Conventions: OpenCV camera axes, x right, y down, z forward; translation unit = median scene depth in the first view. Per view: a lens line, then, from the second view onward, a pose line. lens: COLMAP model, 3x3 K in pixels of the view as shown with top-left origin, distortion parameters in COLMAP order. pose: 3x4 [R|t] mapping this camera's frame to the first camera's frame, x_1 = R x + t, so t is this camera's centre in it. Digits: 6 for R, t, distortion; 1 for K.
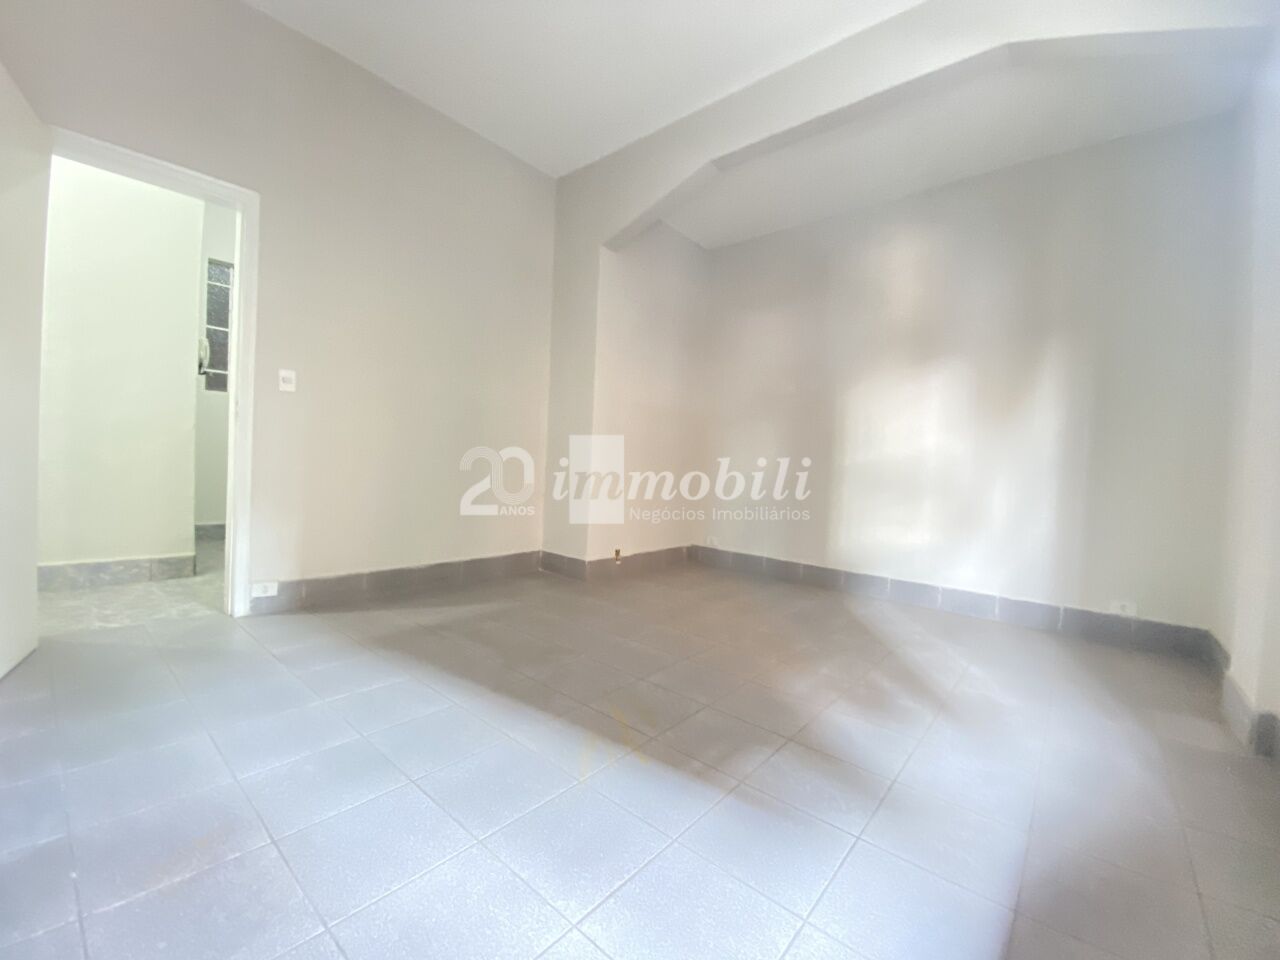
lens RADIAL K [[524.8, 0, 641.9], [0, 524.8, 475.6], [0, 0, 1]] dist [0.007589, -0.007258]
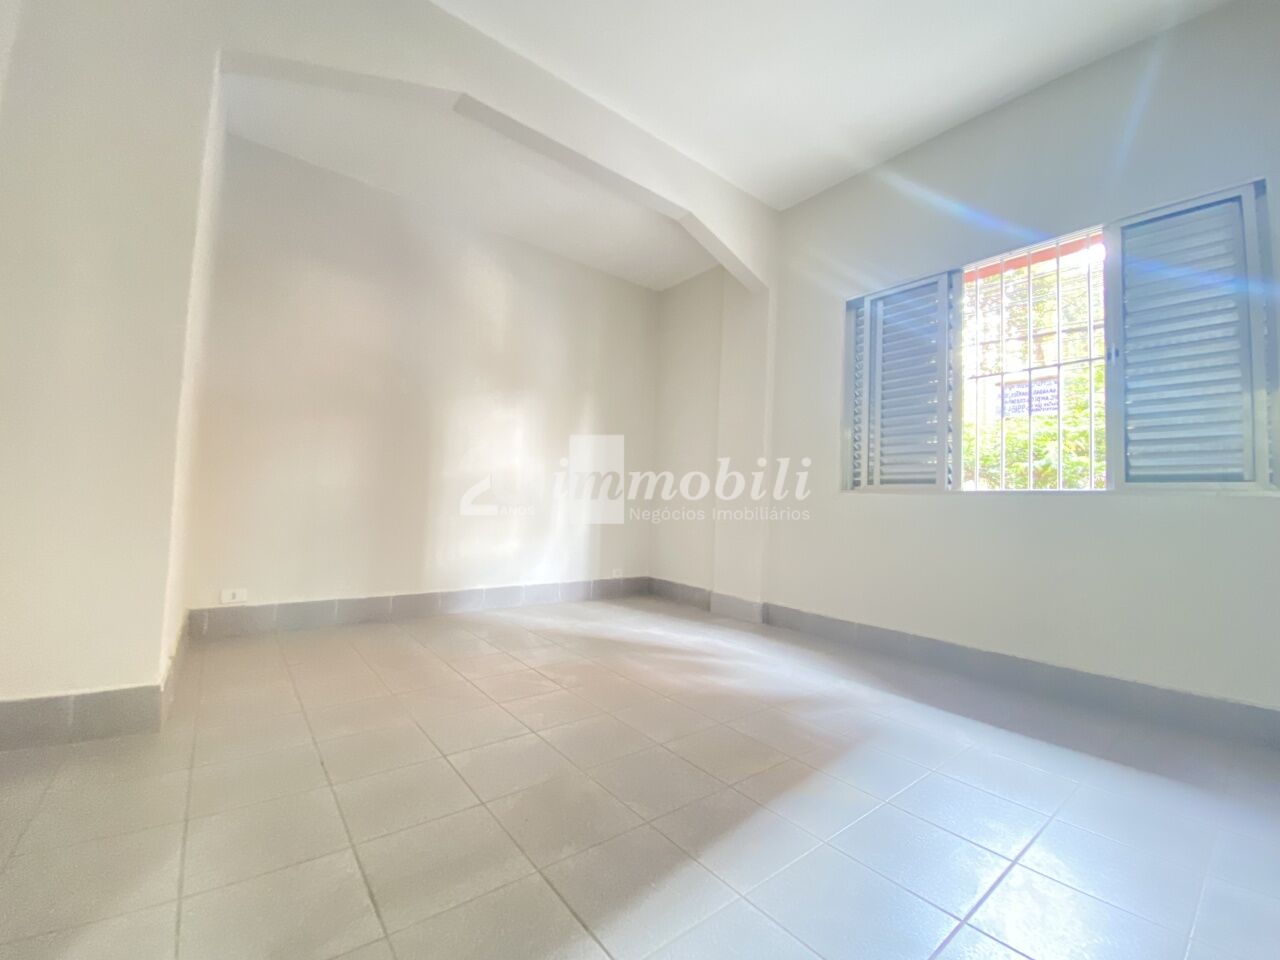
lens RADIAL K [[524.8, 0, 641.9], [0, 524.8, 483.4], [0, 0, 1]] dist [0.007589, -0.007258]
pose [[0.181836, -0.013175, 0.983241, -0.537554], [-0.016926, 0.999720, 0.016526, -0.039899], [-0.983183, -0.019648, 0.181562, 0.544709]]
